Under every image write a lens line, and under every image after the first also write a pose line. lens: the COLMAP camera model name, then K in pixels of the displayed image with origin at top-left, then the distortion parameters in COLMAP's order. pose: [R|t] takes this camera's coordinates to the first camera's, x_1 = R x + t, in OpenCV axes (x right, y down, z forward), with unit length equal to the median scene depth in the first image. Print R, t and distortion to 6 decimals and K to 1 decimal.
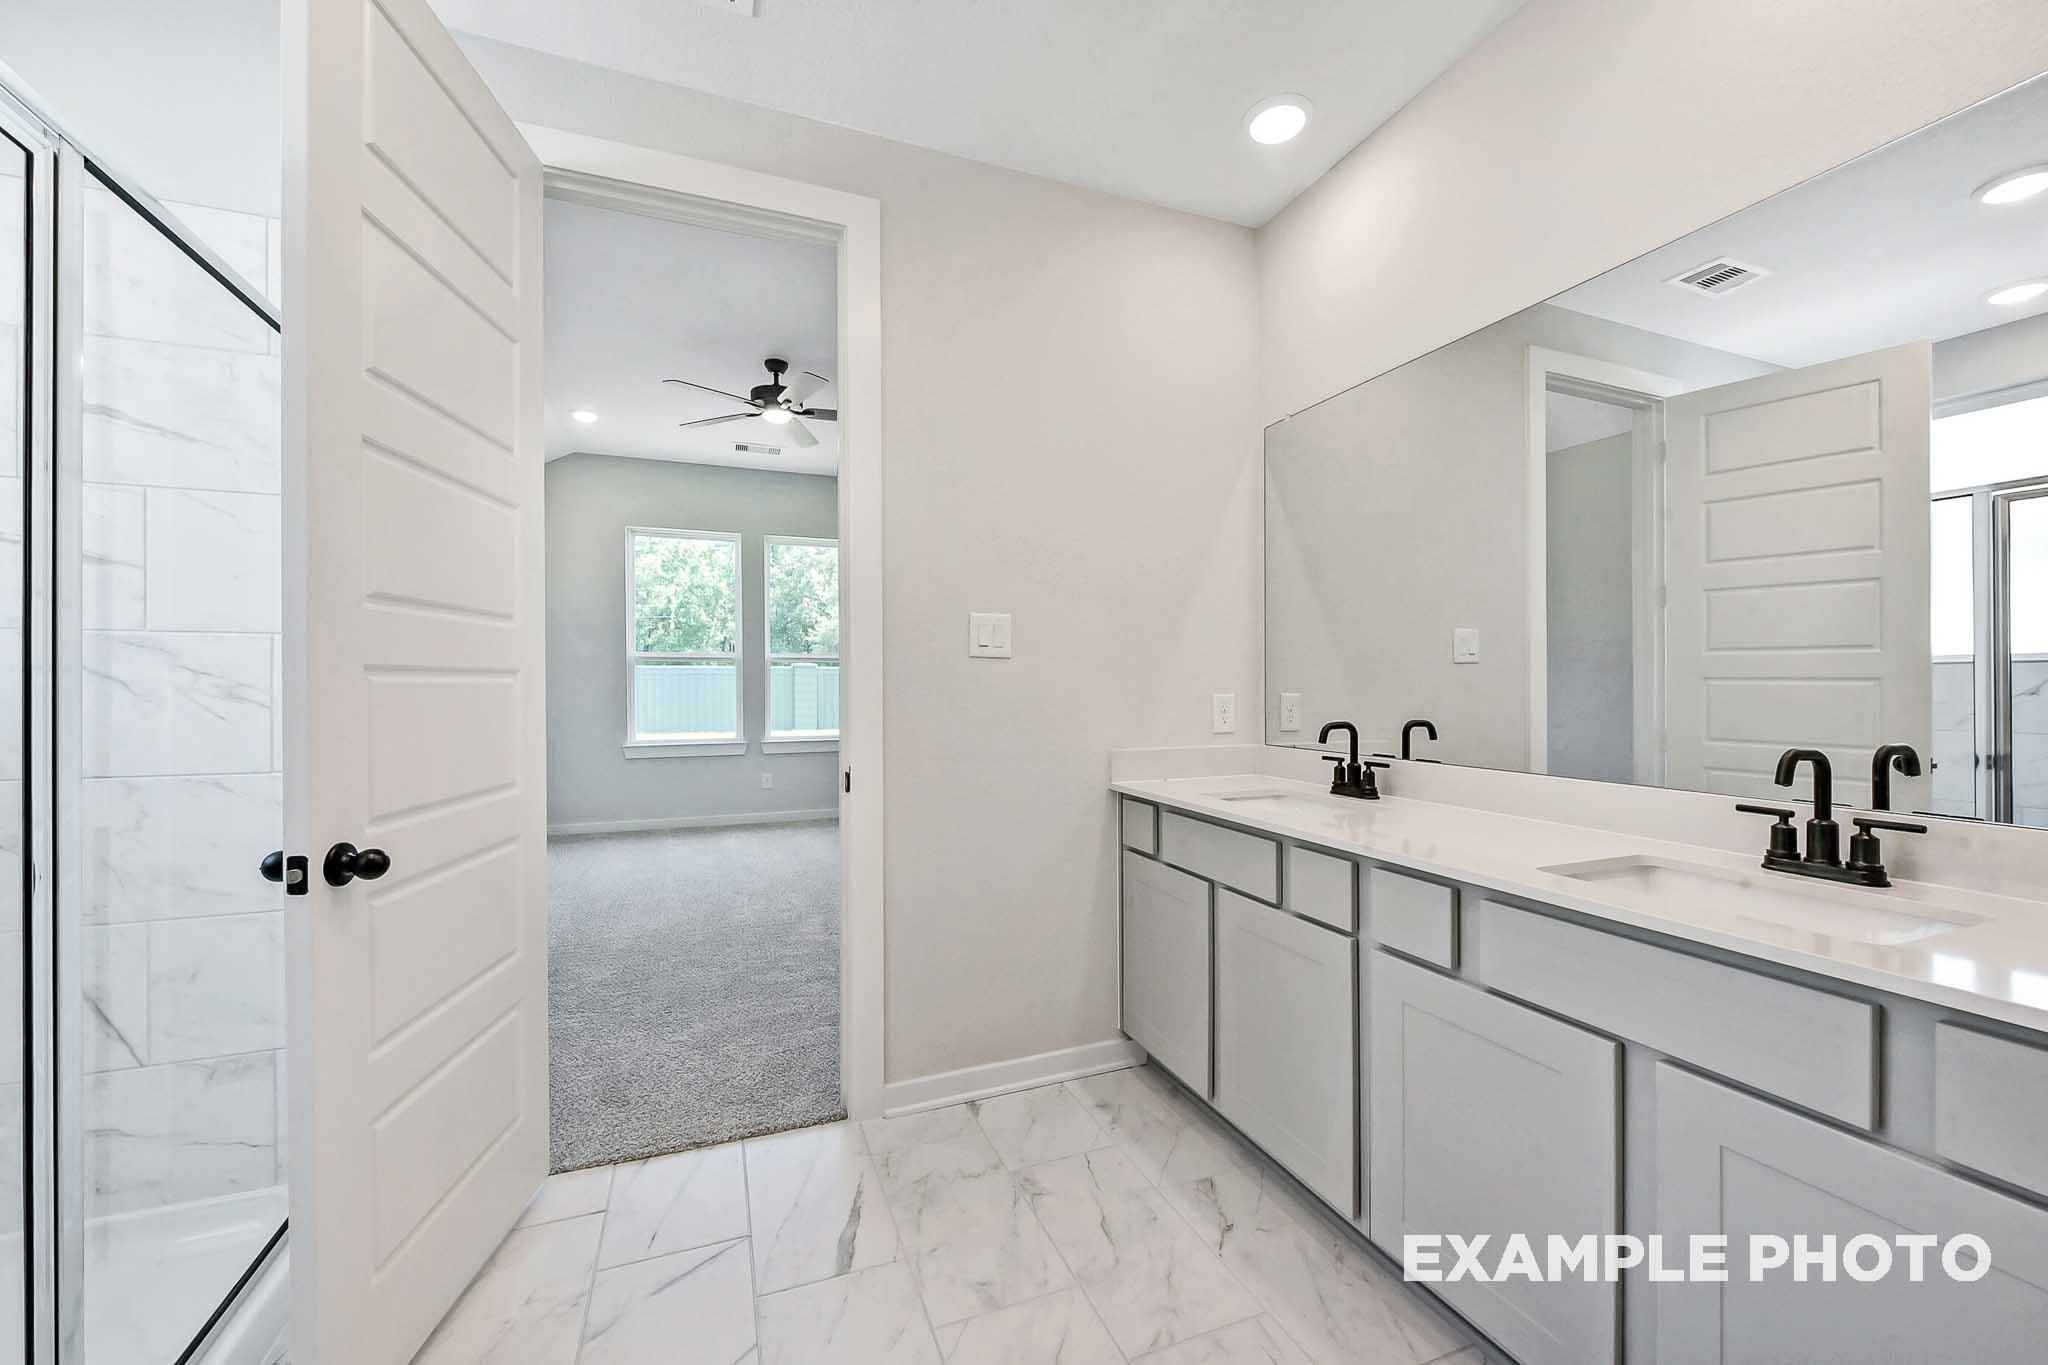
lens RADIAL K [[802.3, 0, 1017.1], [0, 802.3, 684.1], [0, 0, 1]] dist [0.003966, 0.000035]
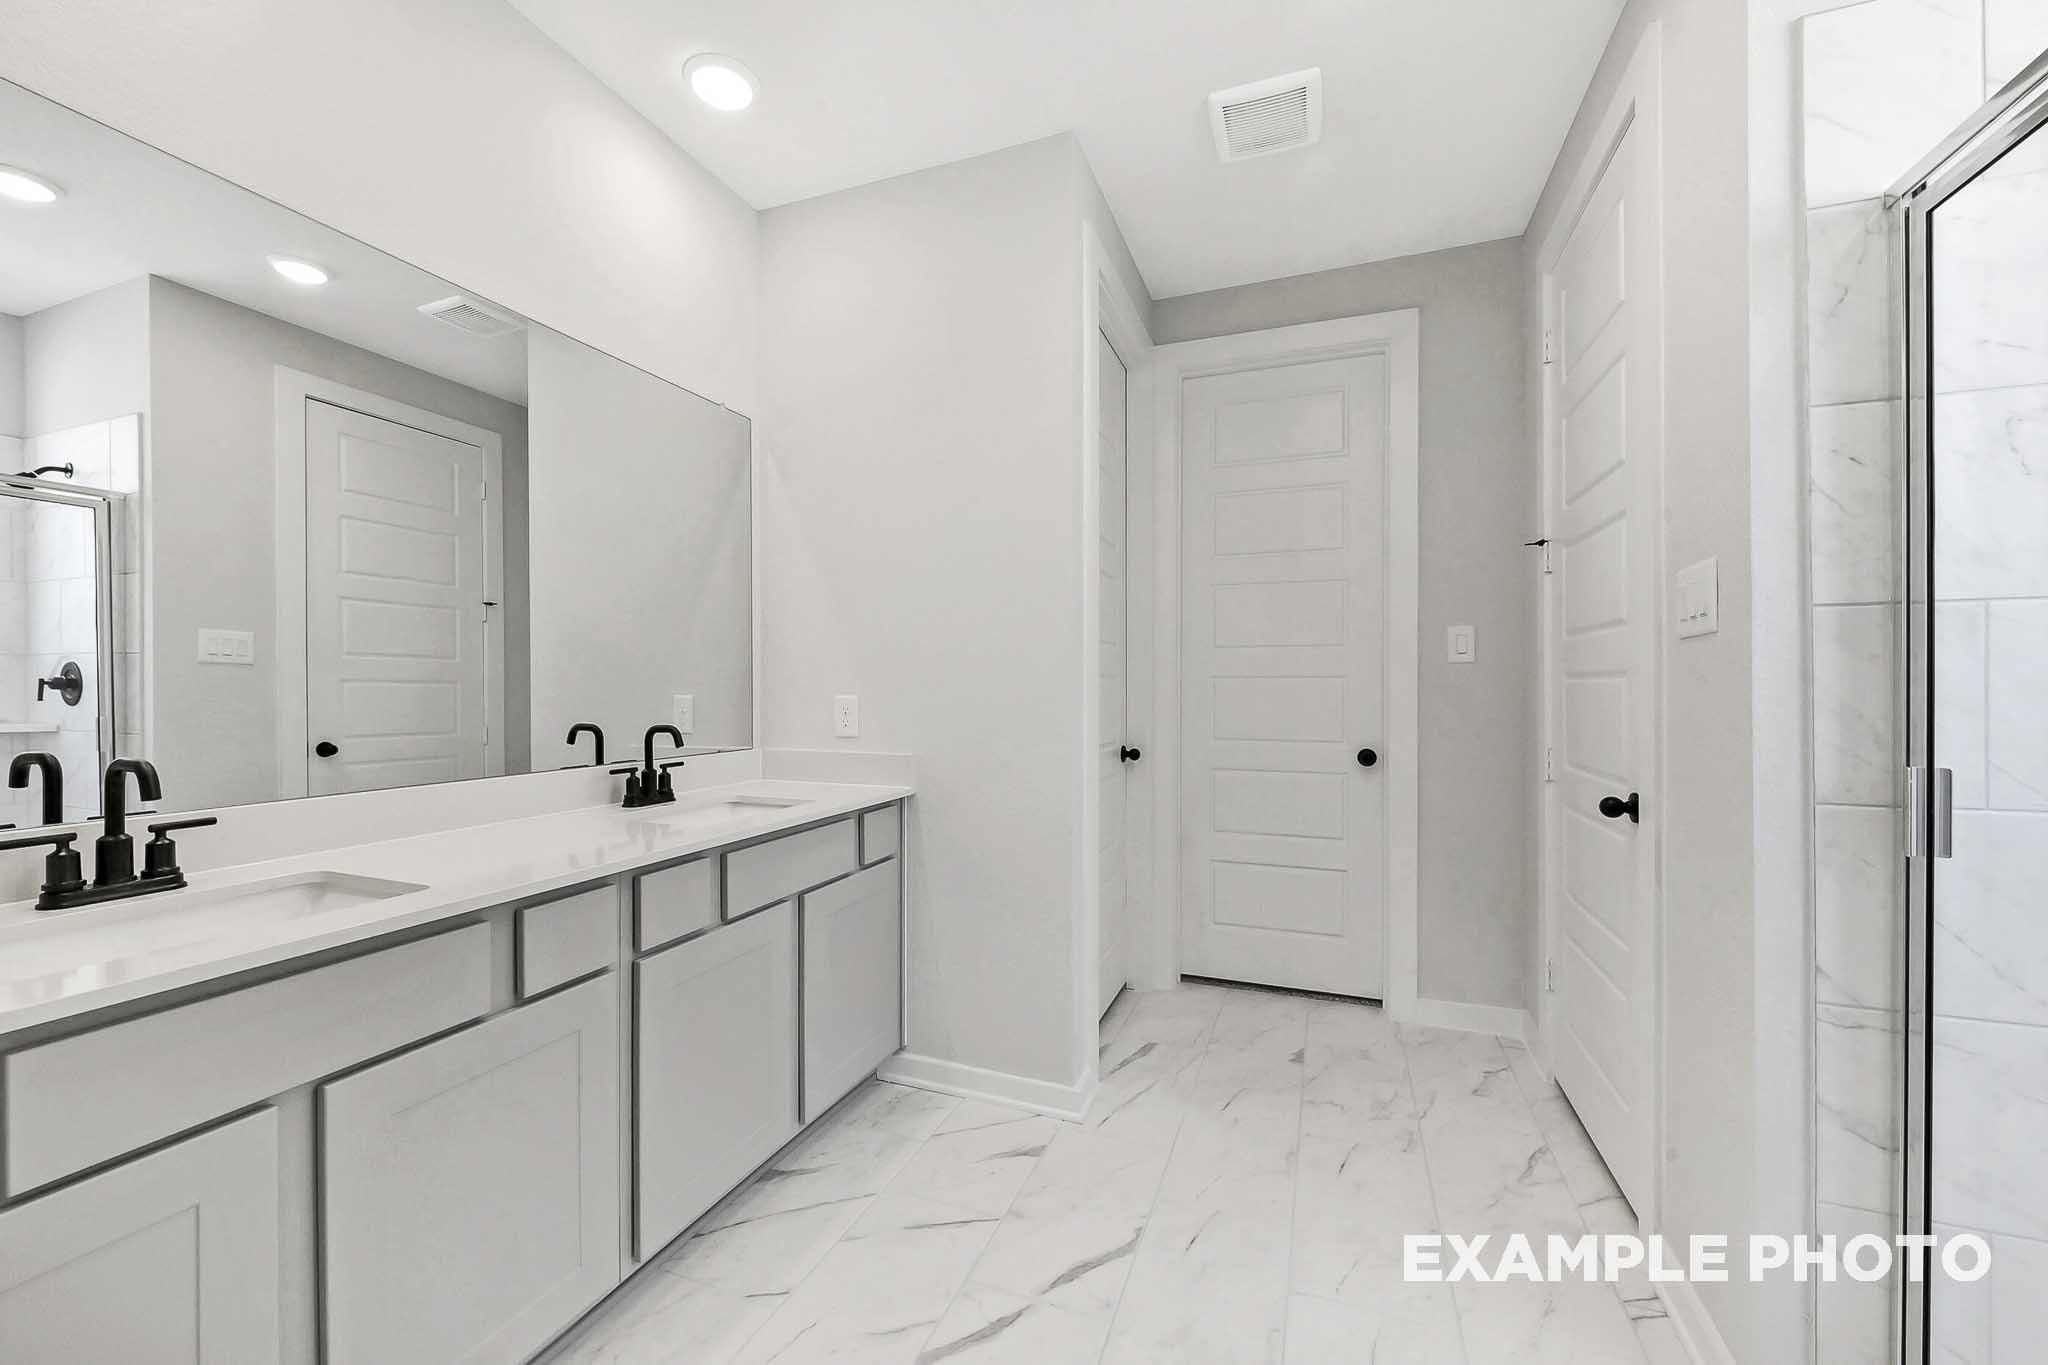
lens RADIAL K [[802.3, 0, 1017.1], [0, 802.3, 684.1], [0, 0, 1]] dist [0.003966, 0.000035]
pose [[-0.730692, -0.000971, 0.682706, -0.391600], [0.002022, 0.999992, 0.003587, -0.003235], [-0.682704, 0.004001, -0.730684, 1.007628]]
